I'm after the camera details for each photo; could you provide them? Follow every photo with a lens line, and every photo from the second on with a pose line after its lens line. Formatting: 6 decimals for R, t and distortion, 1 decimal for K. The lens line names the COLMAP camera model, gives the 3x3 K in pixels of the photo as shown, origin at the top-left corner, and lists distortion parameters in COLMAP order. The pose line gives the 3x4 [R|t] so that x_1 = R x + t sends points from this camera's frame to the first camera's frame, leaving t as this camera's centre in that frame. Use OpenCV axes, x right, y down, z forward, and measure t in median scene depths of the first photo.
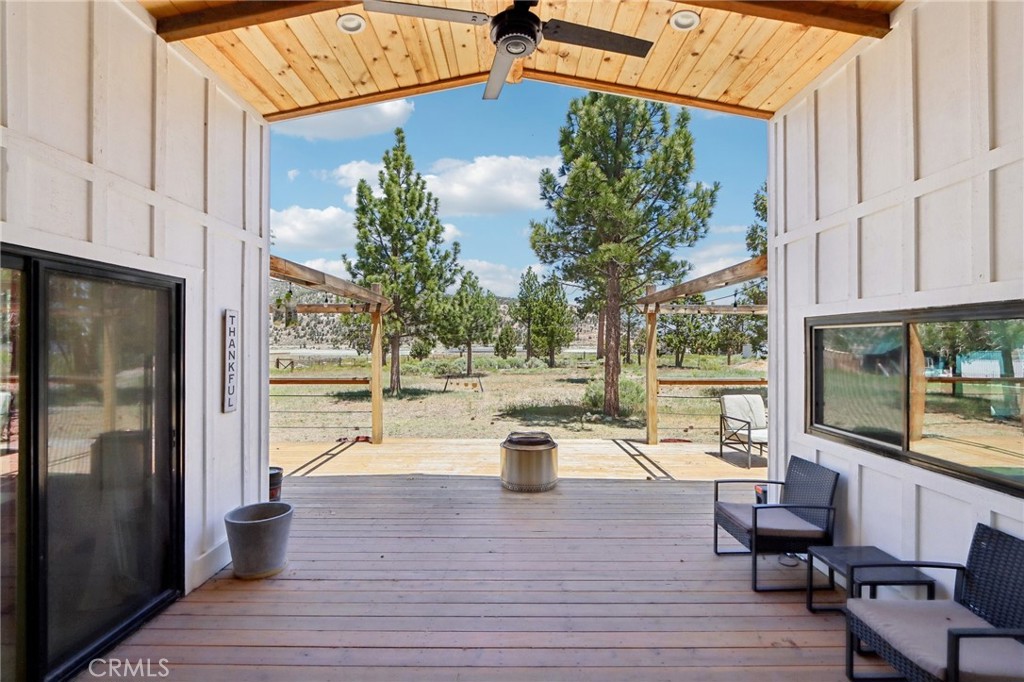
lens RADIAL K [[470.7, 0, 509.5], [0, 470.7, 341.3], [0, 0, 1]] dist [-0.014461, 0.000892]
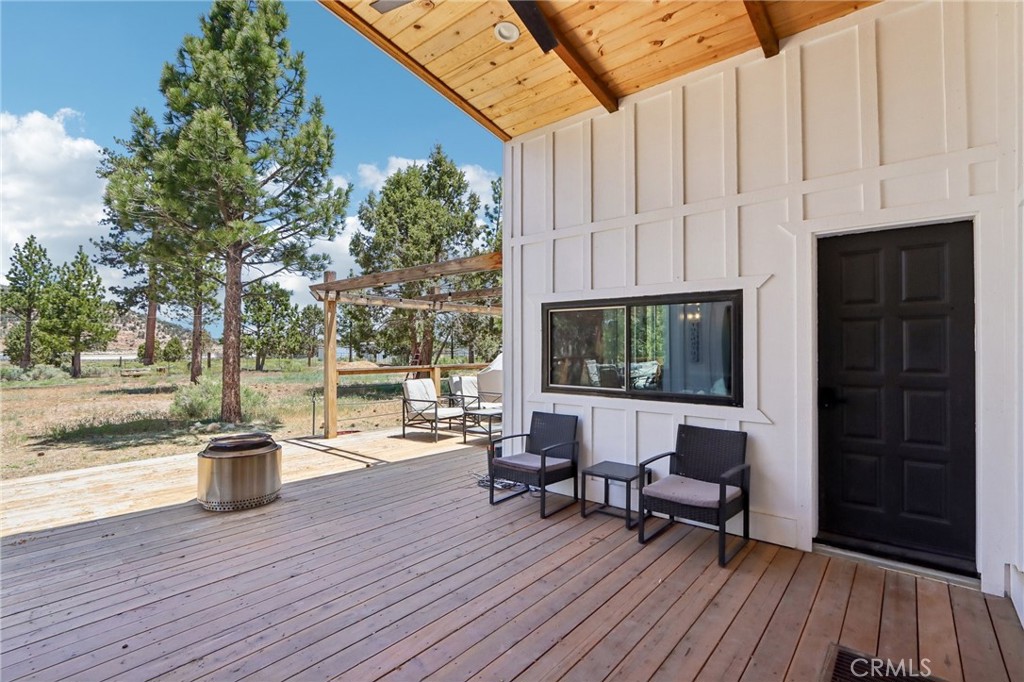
lens RADIAL K [[470.7, 0, 509.6], [0, 470.7, 342.5], [0, 0, 1]] dist [-0.014461, 0.000892]
pose [[0.642628, 0.007981, 0.766136, -0.295328], [-0.002332, 0.999961, -0.008461, 0.047841], [-0.766174, 0.003651, 0.642622, 0.161125]]
